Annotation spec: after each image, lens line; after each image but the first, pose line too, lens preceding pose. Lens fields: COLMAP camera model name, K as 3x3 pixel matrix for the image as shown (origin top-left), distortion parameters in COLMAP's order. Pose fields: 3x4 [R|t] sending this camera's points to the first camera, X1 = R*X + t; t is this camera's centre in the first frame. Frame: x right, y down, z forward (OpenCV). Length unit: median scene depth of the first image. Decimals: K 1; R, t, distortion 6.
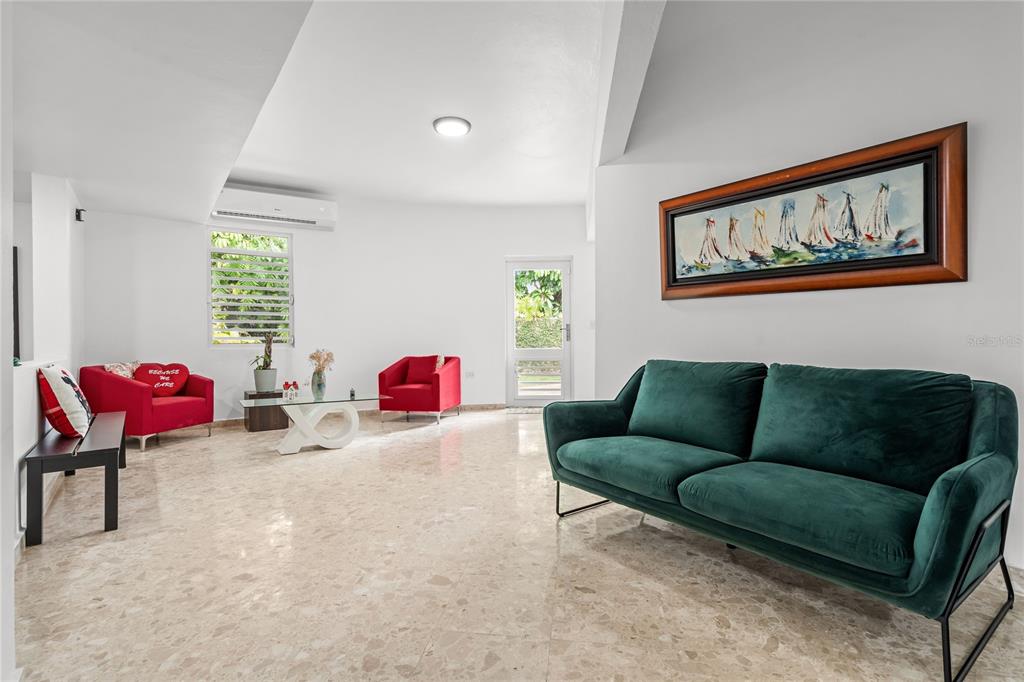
lens RADIAL K [[456.3, 0, 507.0], [0, 456.3, 343.0], [0, 0, 1]] dist [-0.002500, 0.000202]
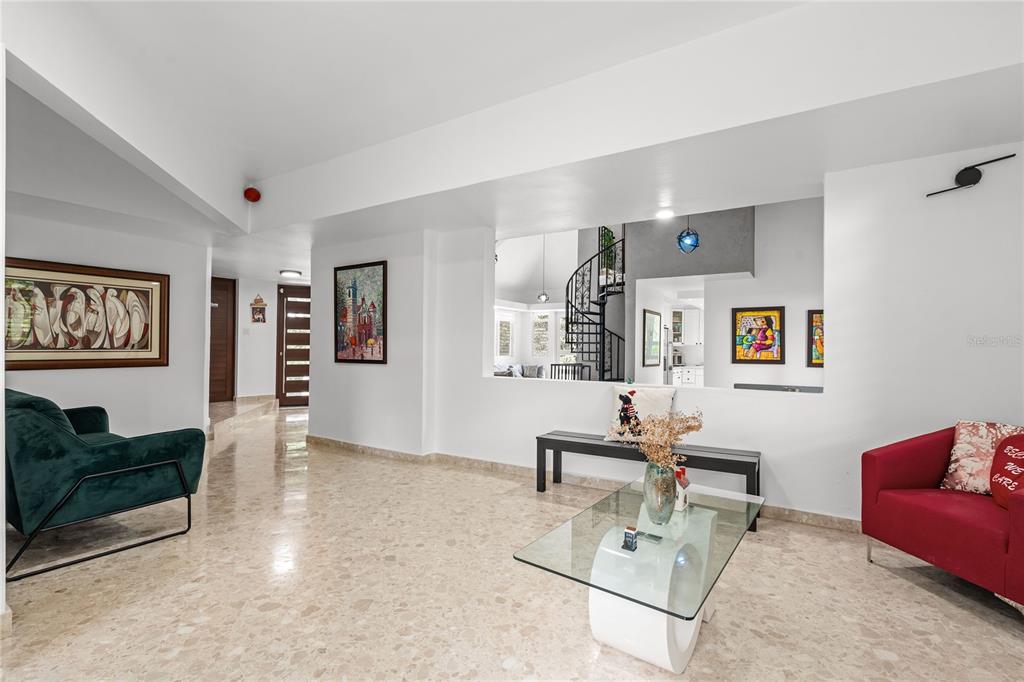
lens RADIAL K [[456.3, 0, 507.0], [0, 456.3, 343.0], [0, 0, 1]] dist [-0.002500, 0.000202]
pose [[-0.929013, -0.009475, -0.369926, -0.185065], [-0.011486, 0.999929, 0.003232, -0.082988], [0.369869, 0.007251, -0.929055, 2.227329]]
